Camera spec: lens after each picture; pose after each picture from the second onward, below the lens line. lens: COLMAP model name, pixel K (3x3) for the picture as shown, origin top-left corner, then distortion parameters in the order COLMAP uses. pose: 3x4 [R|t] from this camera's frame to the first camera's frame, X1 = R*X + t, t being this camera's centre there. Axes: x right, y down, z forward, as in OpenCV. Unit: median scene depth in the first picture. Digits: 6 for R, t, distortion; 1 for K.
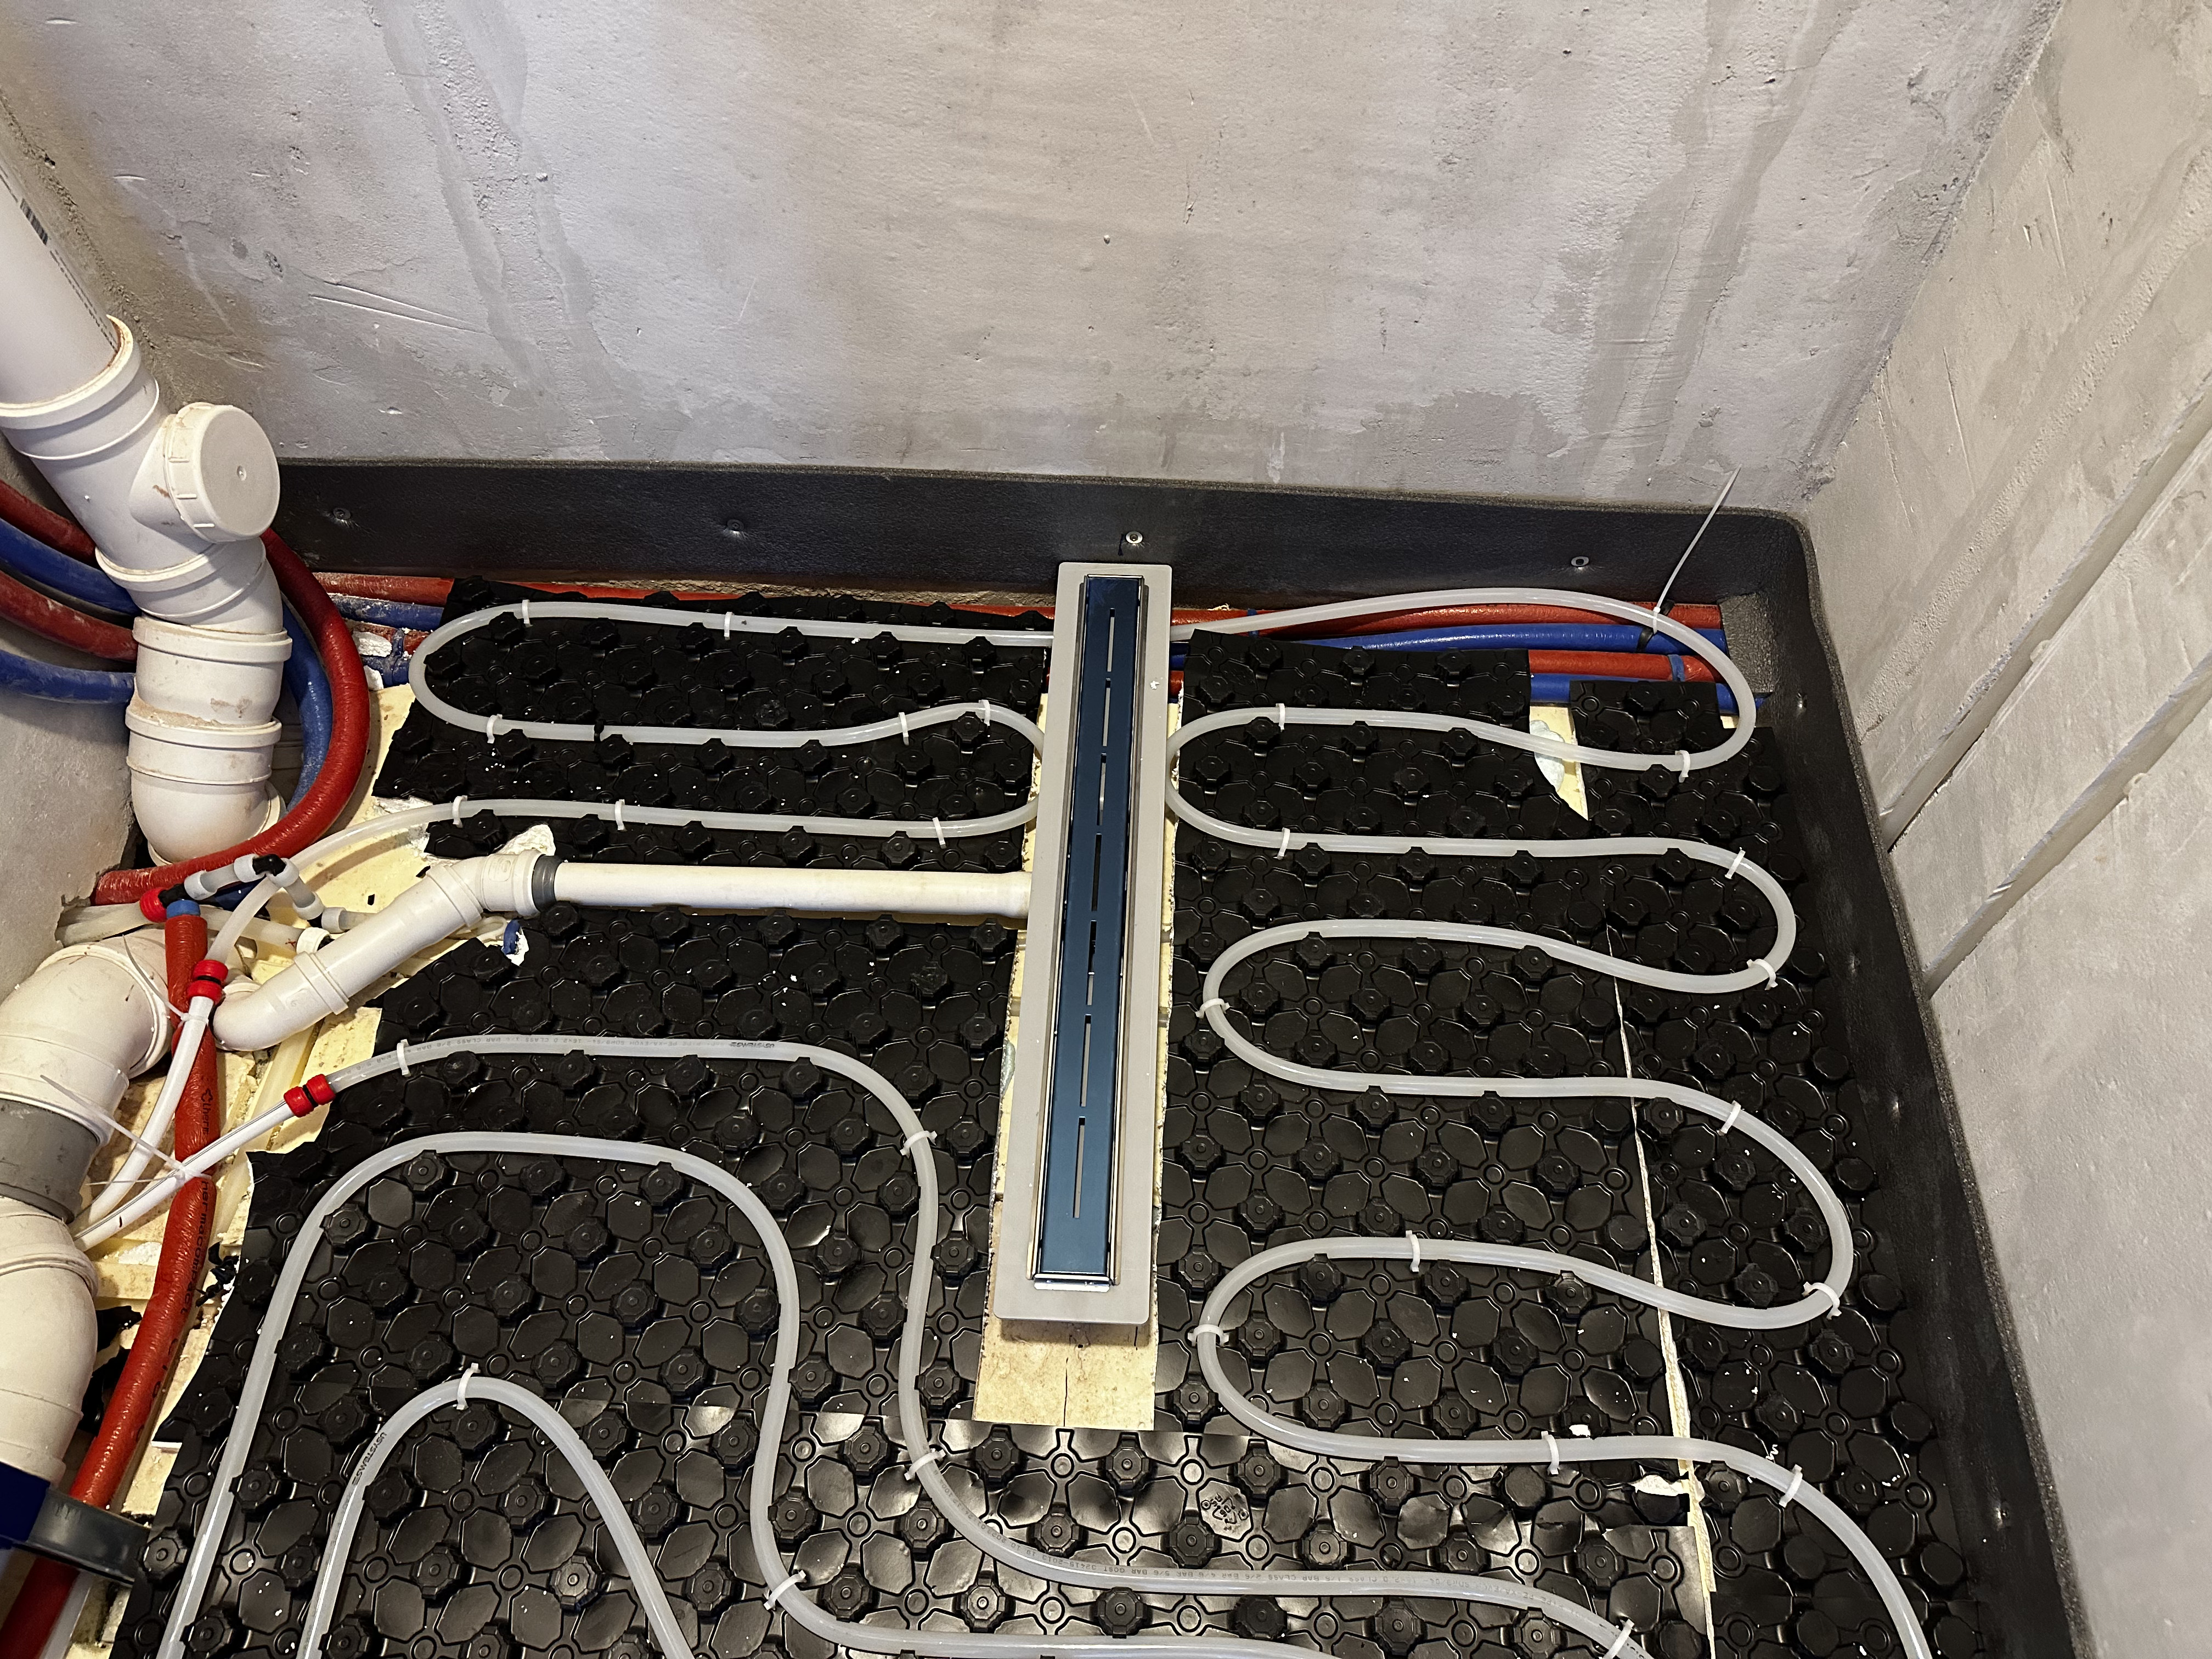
lens RADIAL K [[1544.0, 0, 1114.8], [0, 1544.0, 831.6], [0, 0, 1]] dist [0.054999, -0.065385]
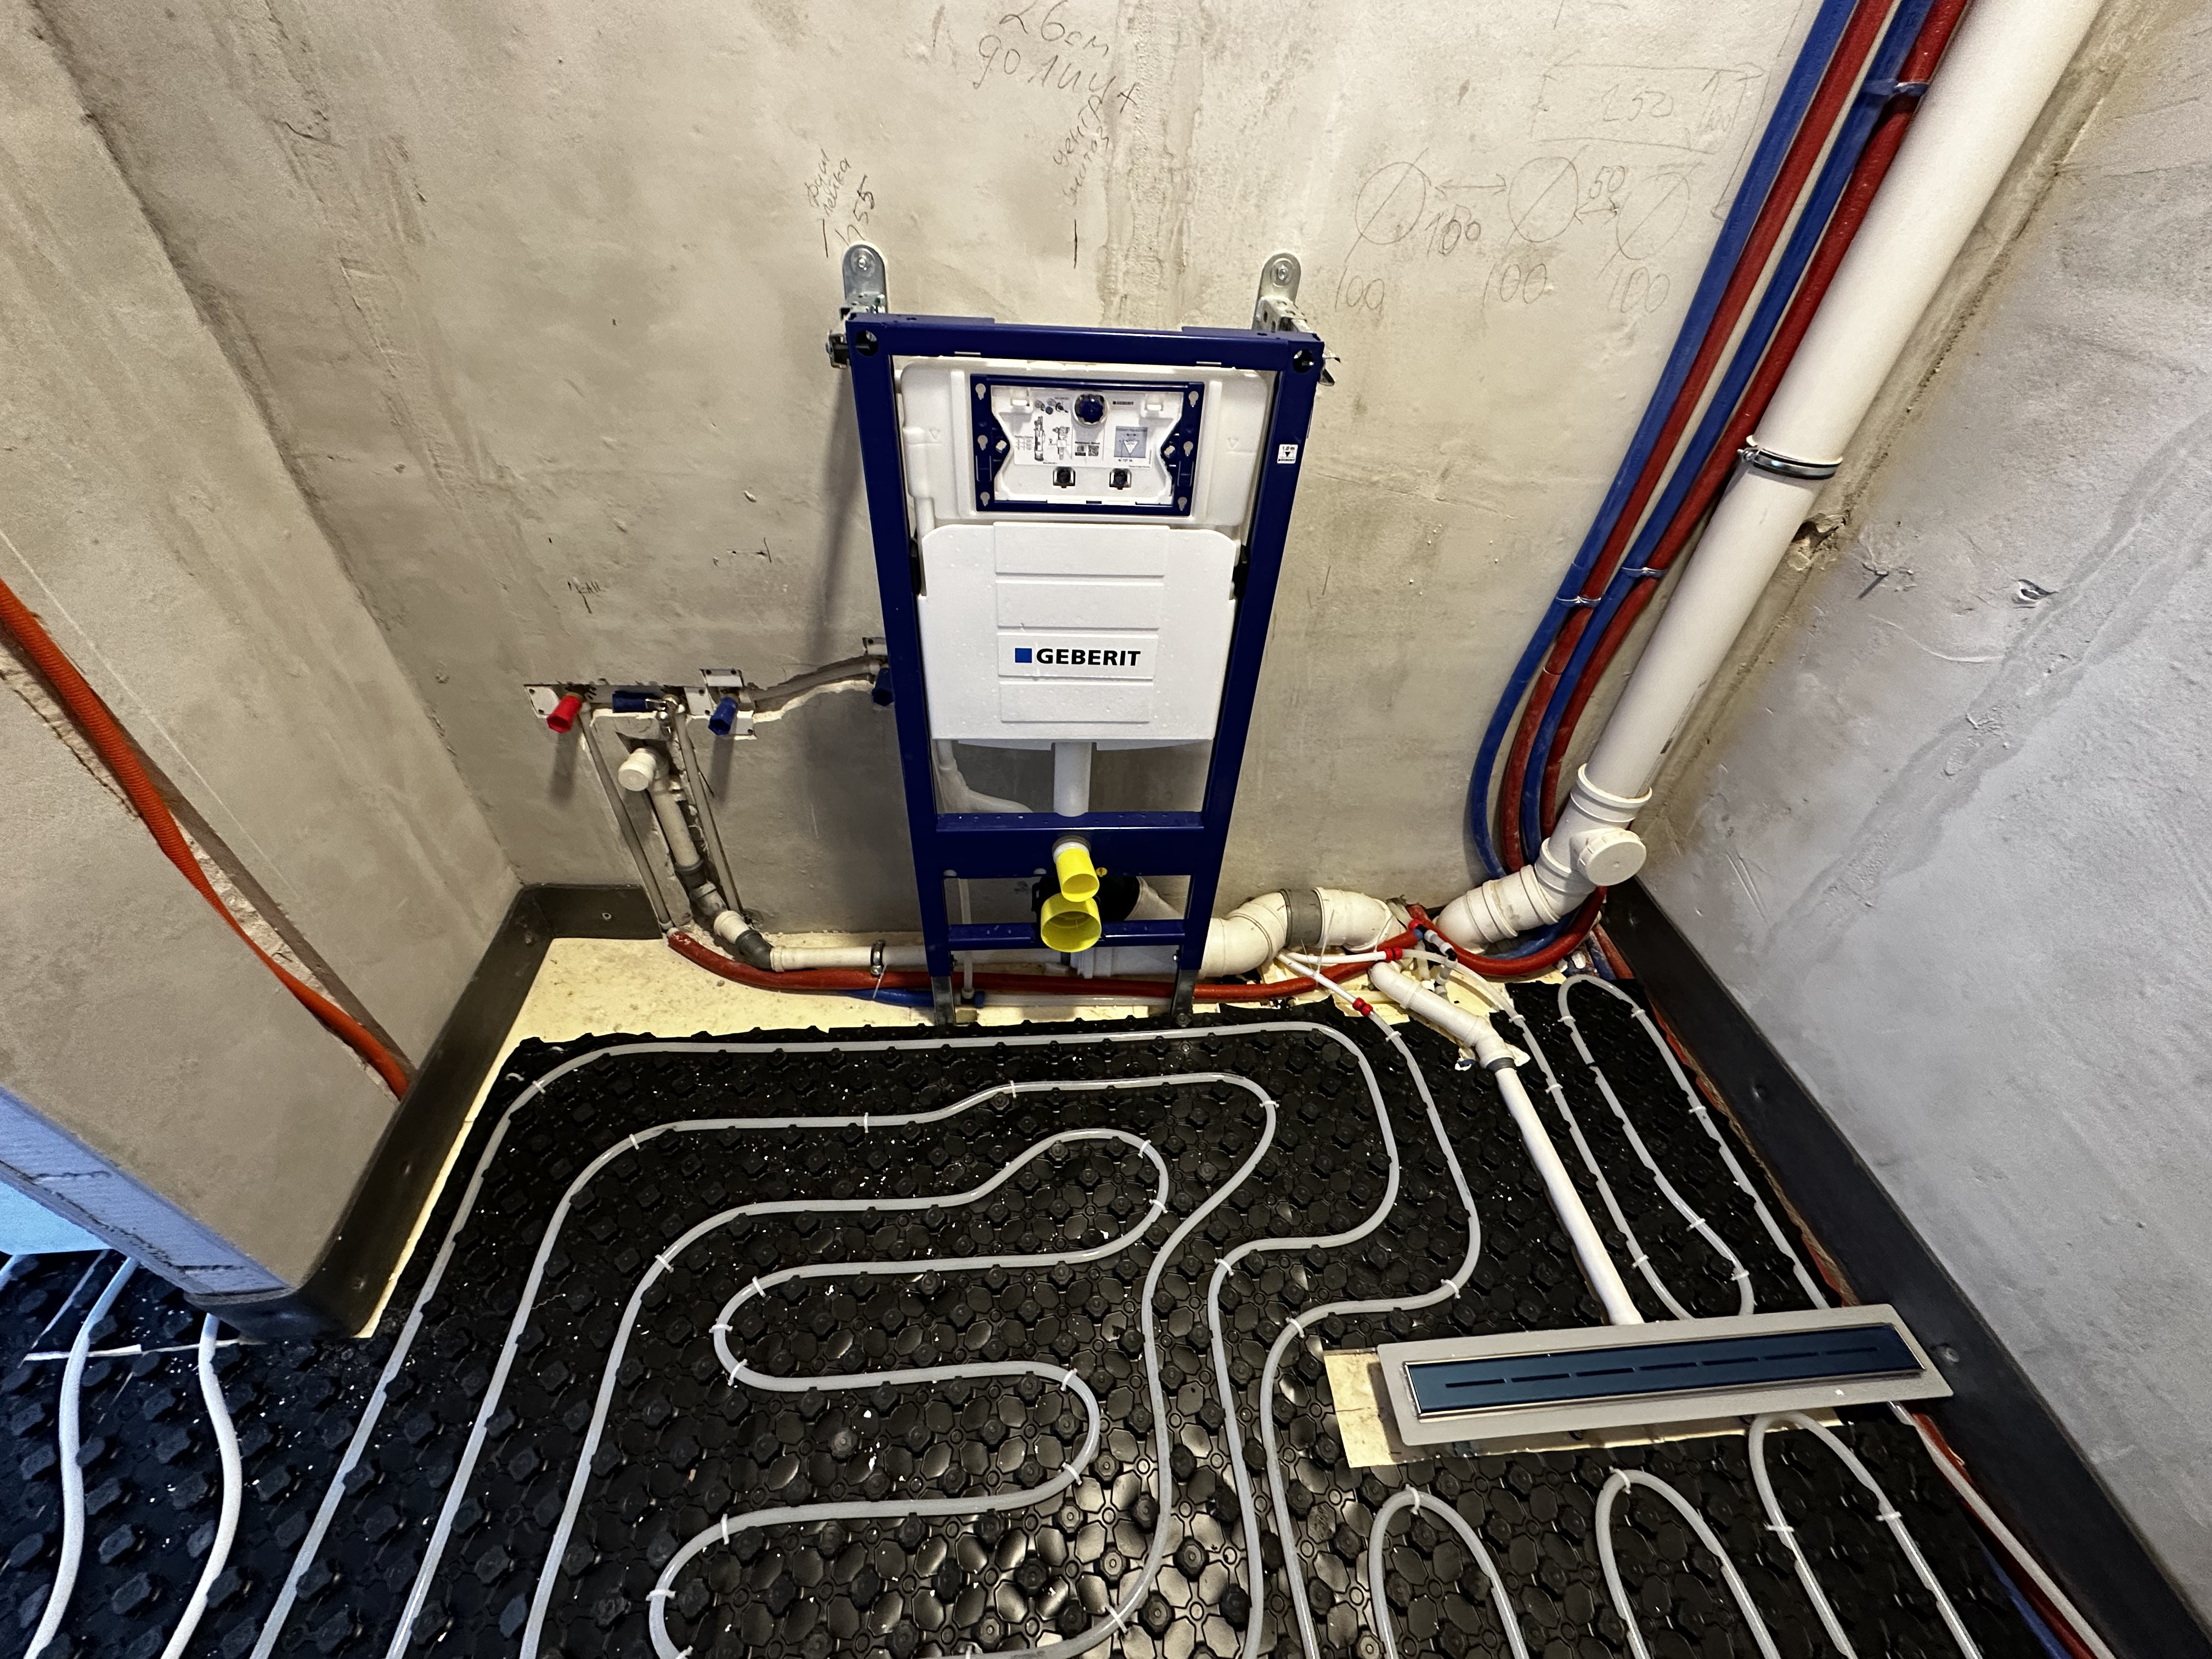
lens RADIAL K [[879.0, 0, 1108.7], [0, 879.0, 830.3], [0, 0, 1]] dist [-0.004474, 0.001027]
pose [[0.129391, 0.661661, -0.738555, 0.206282], [-0.848100, 0.459771, 0.263320, 0.024761], [0.513794, 0.592297, 0.620645, -0.139921]]
